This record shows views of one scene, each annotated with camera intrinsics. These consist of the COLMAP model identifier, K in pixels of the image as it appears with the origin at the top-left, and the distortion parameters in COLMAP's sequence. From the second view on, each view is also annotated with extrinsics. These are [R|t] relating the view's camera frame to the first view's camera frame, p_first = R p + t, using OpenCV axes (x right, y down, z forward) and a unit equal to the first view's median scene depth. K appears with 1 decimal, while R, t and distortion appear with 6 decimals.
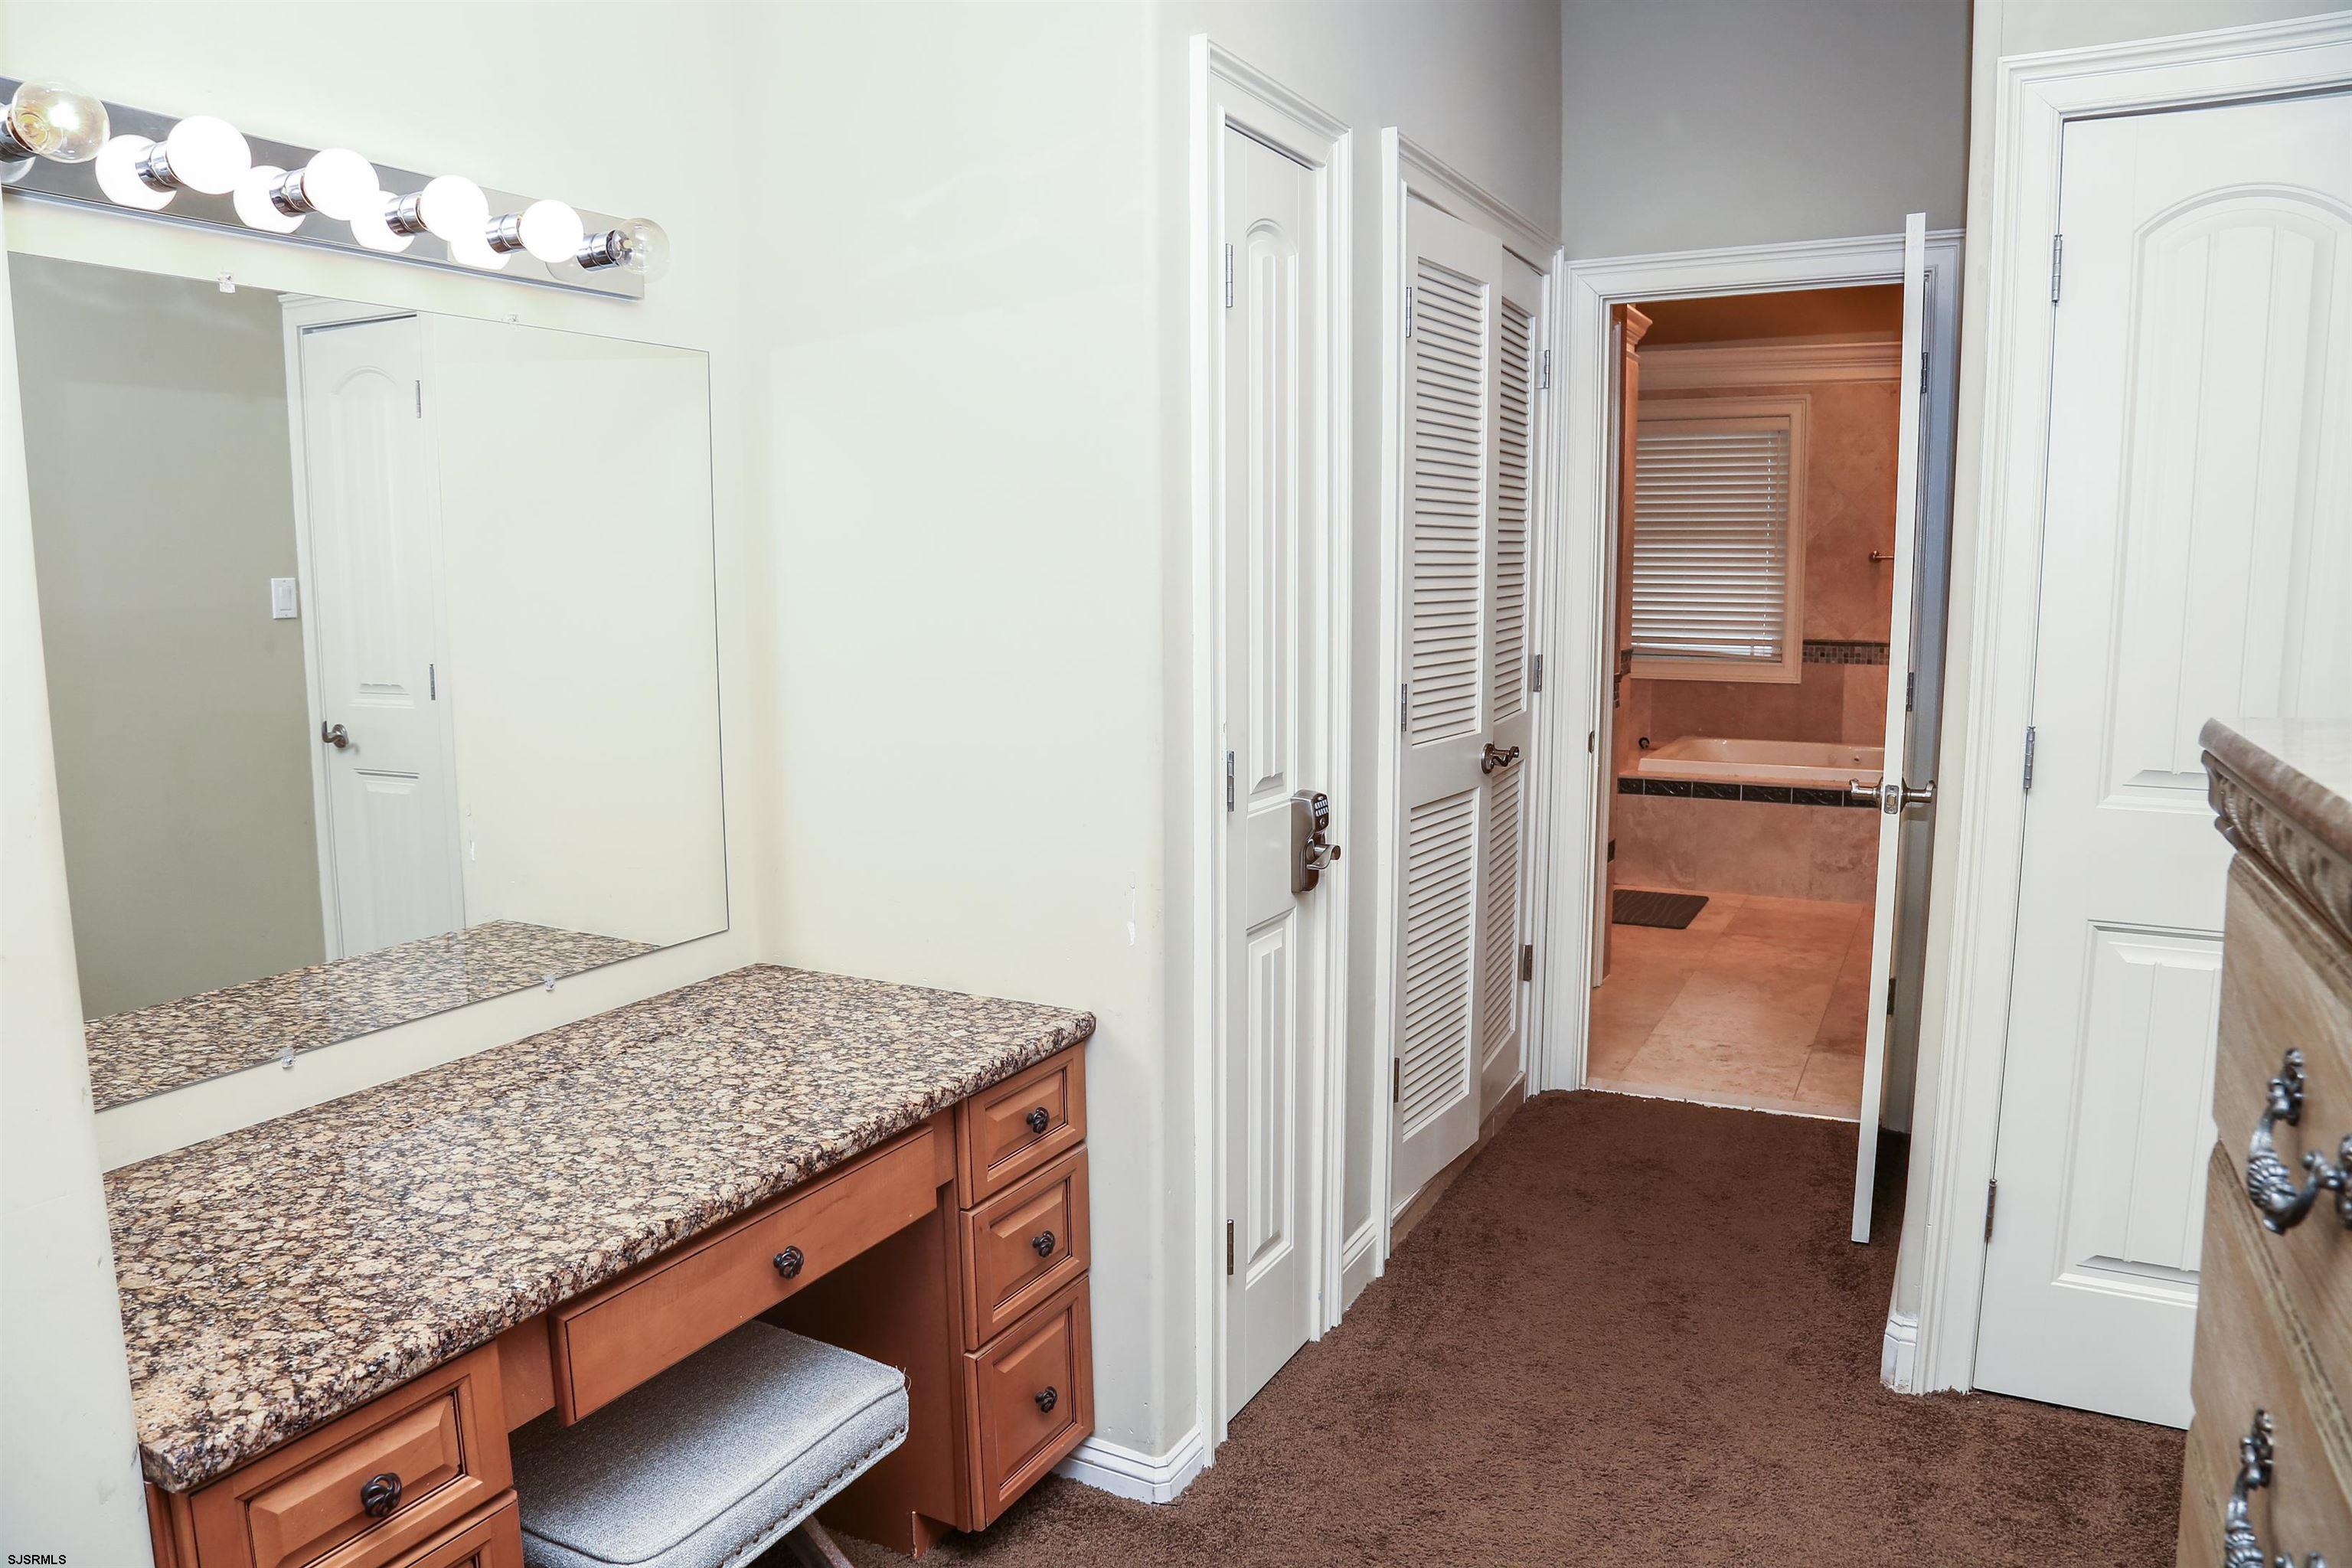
lens RADIAL K [[1609.6, 0, 1173.6], [0, 1609.6, 781.6], [0, 0, 1]] dist [-0.123480, 0.060771]
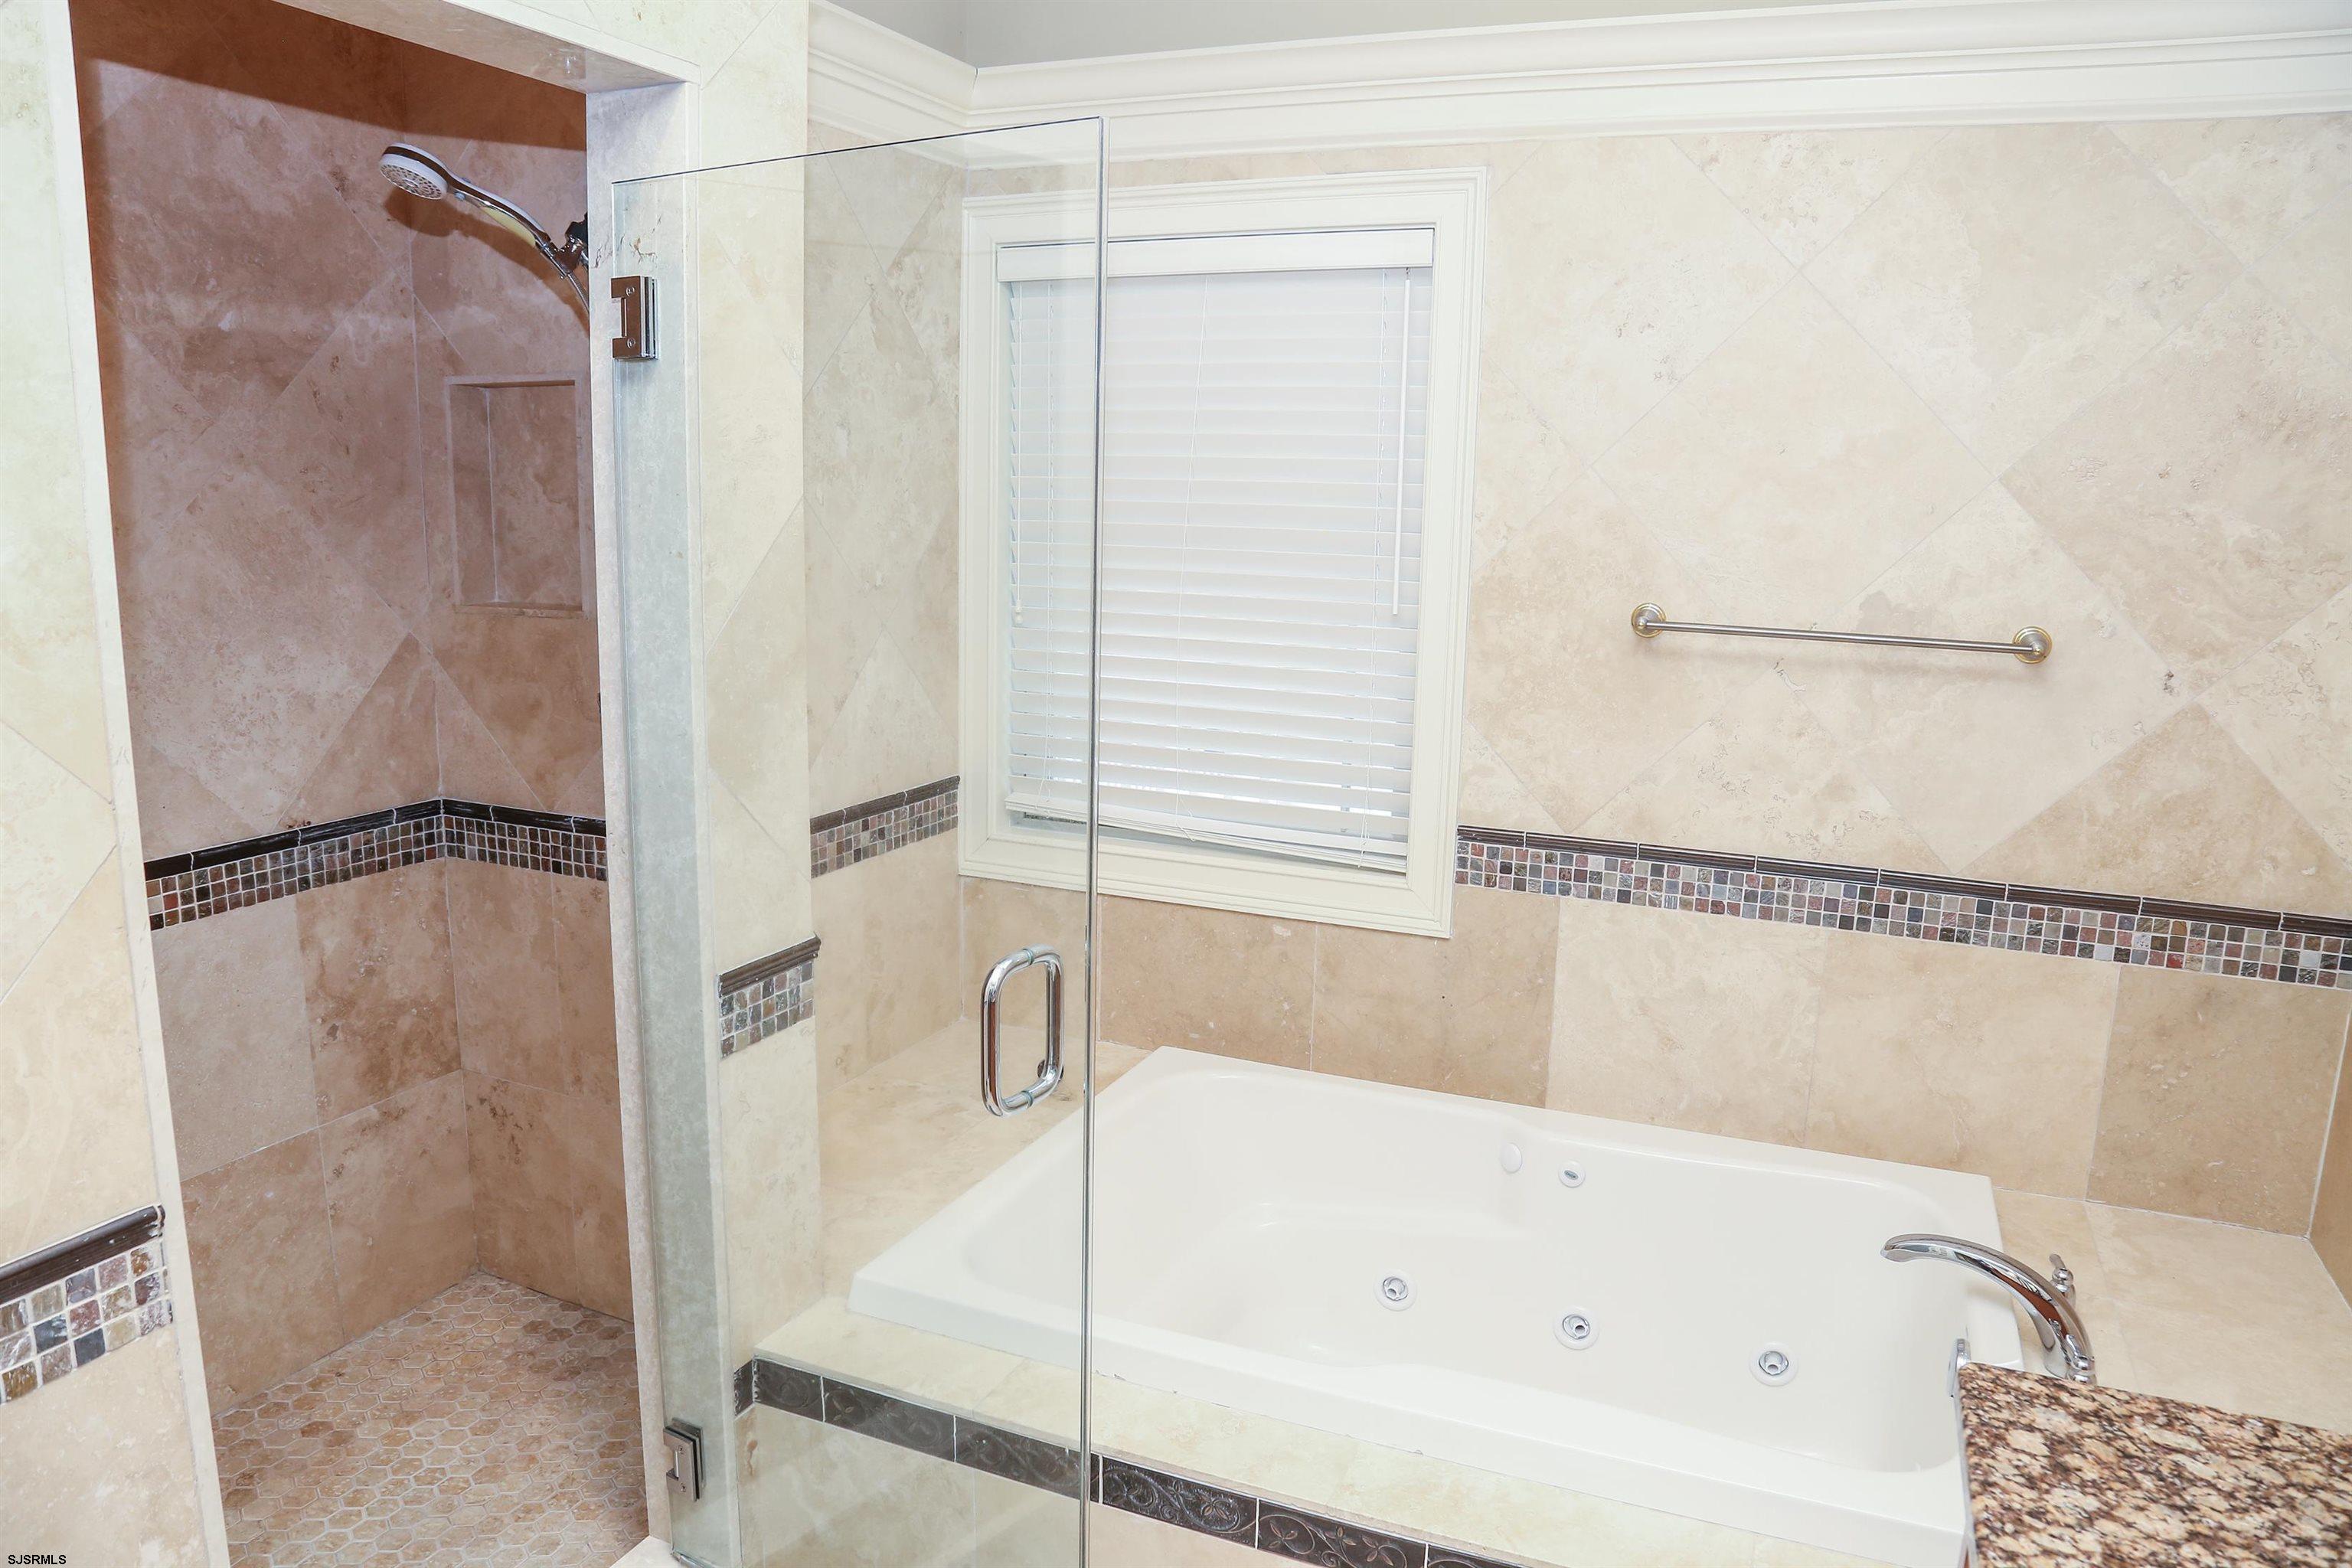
lens RADIAL K [[1609.6, 0, 1175.2], [0, 1609.6, 787.4], [0, 0, 1]] dist [-0.123480, 0.060771]
pose [[0.997120, 0.014708, 0.074399, 0.308085], [-0.018583, 0.998491, 0.051667, -0.120237], [-0.073527, -0.052901, 0.995889, 0.633249]]
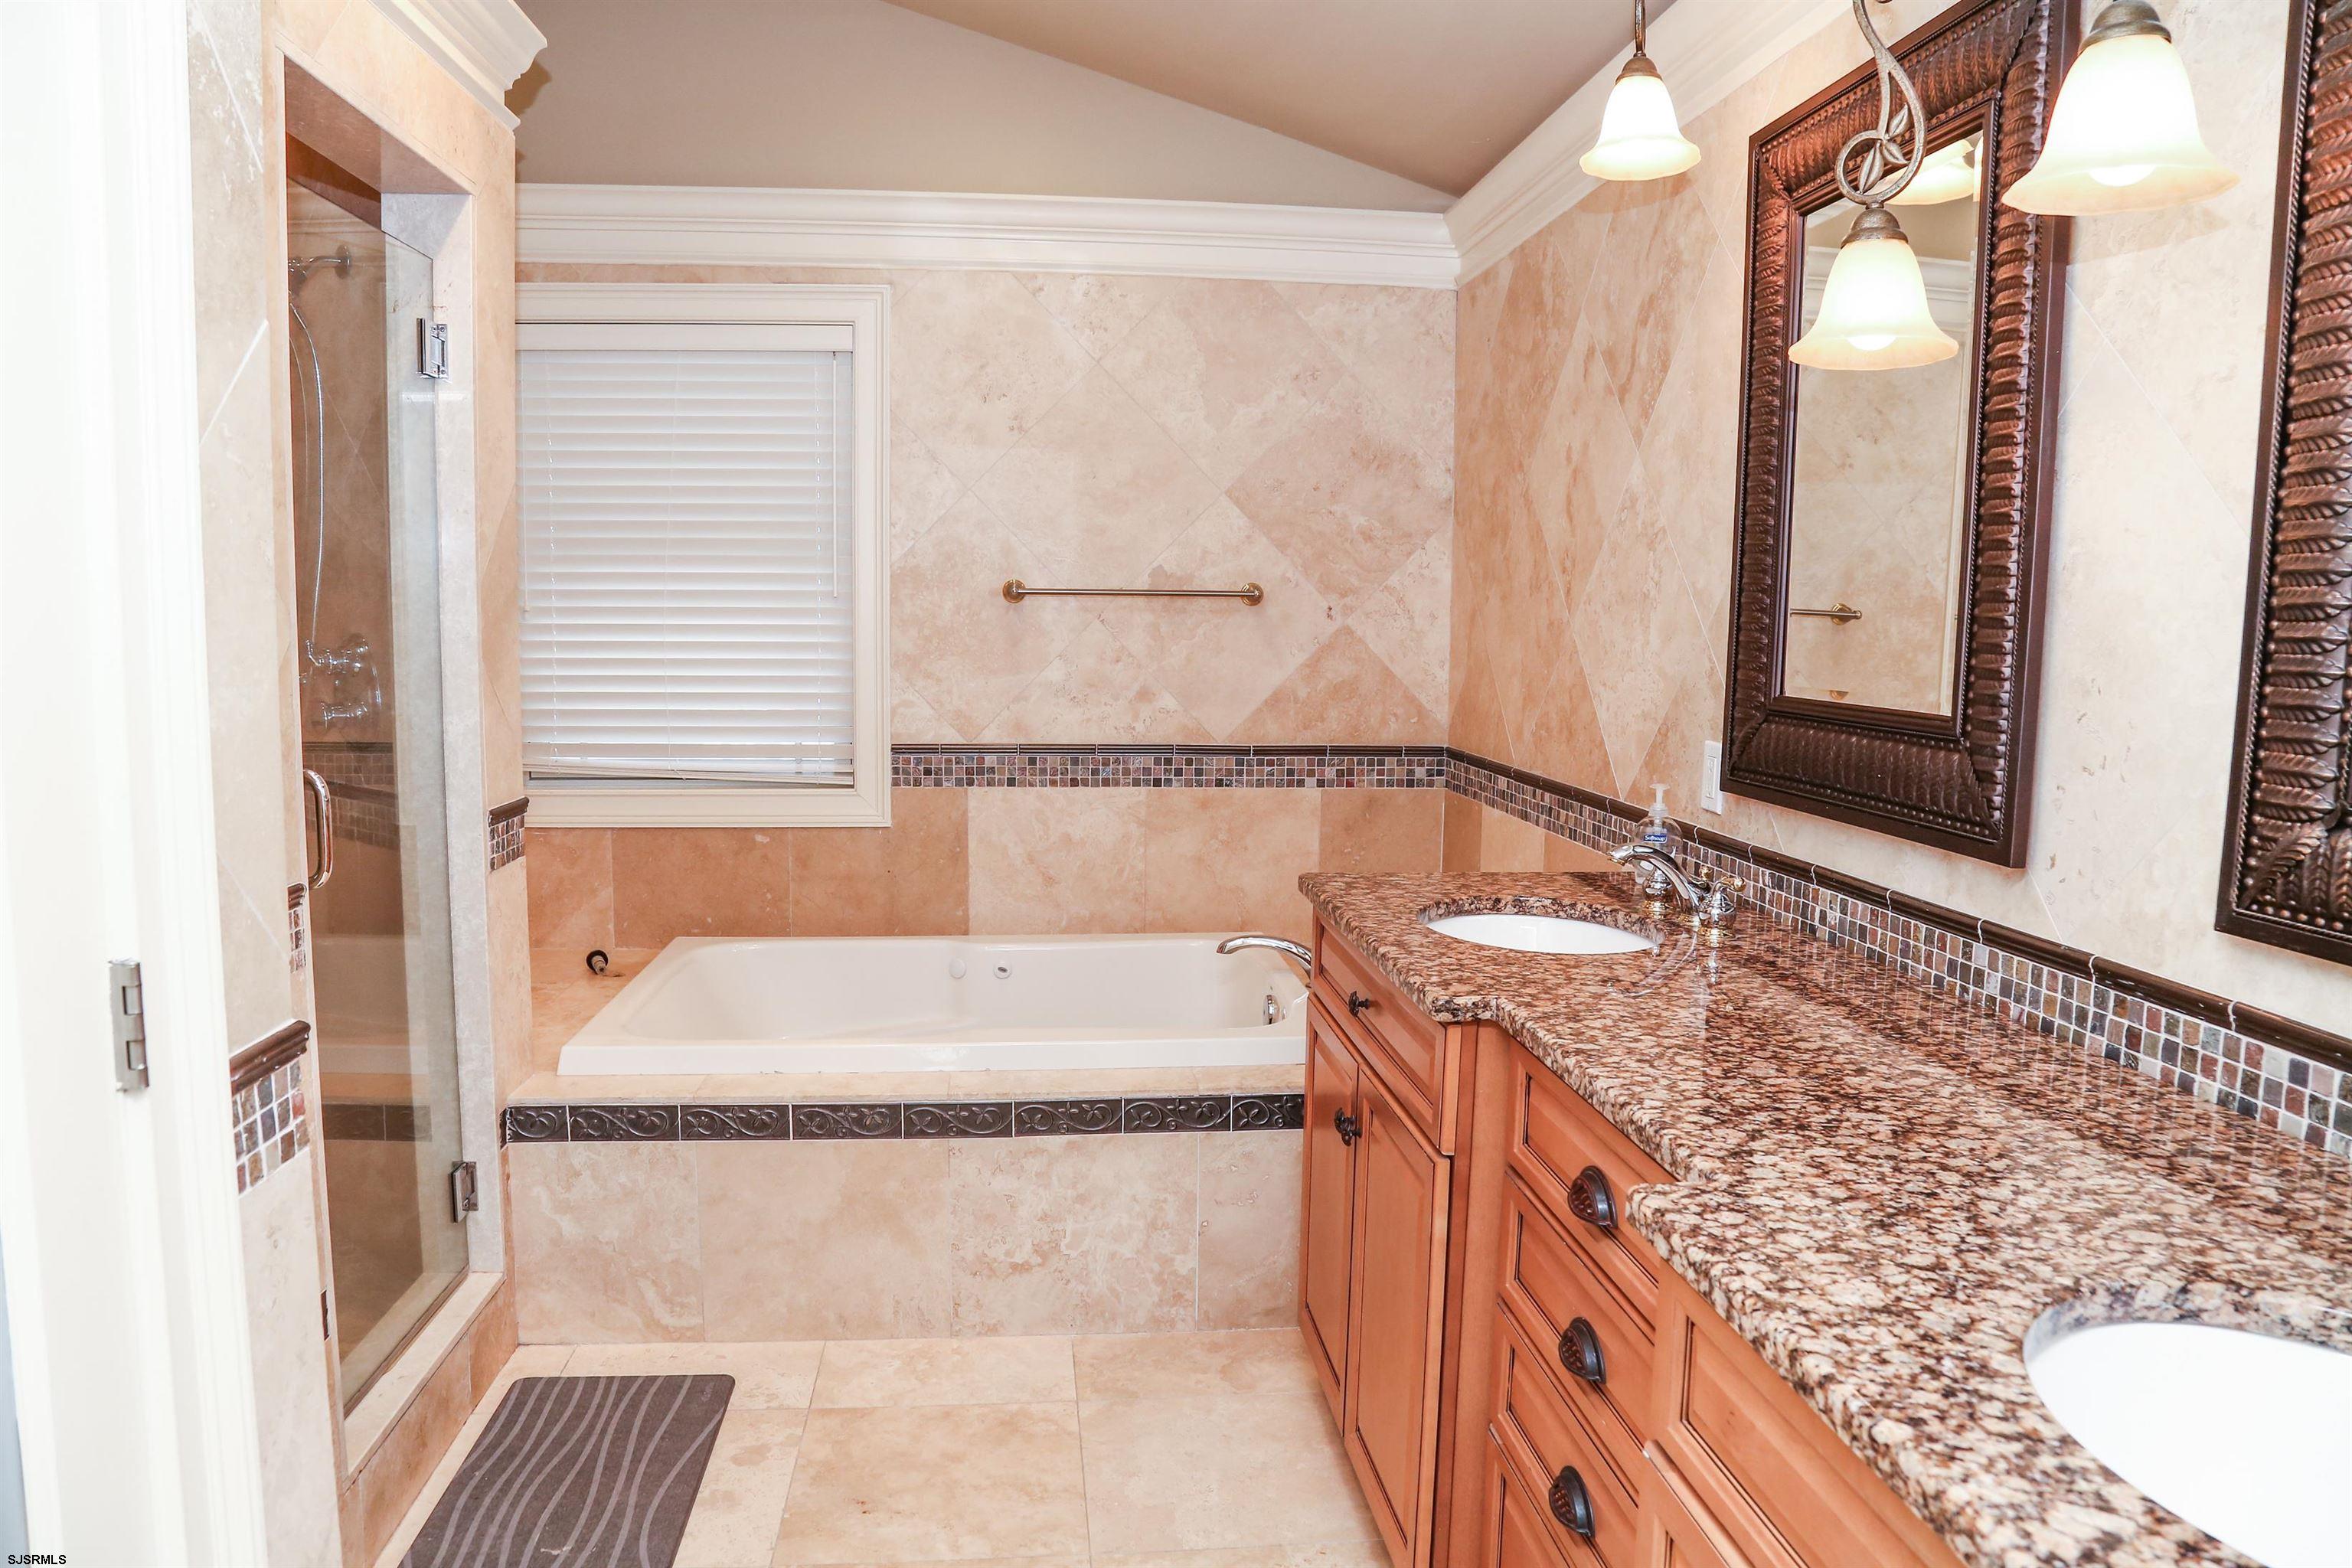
lens RADIAL K [[1609.6, 0, 1172.0], [0, 1609.6, 790.1], [0, 0, 1]] dist [-0.123480, 0.060771]
pose [[0.838888, -0.044407, 0.542490, 0.186766], [0.056506, 0.998386, -0.005655, -0.067273], [-0.541363, 0.035398, 0.840043, 0.502981]]
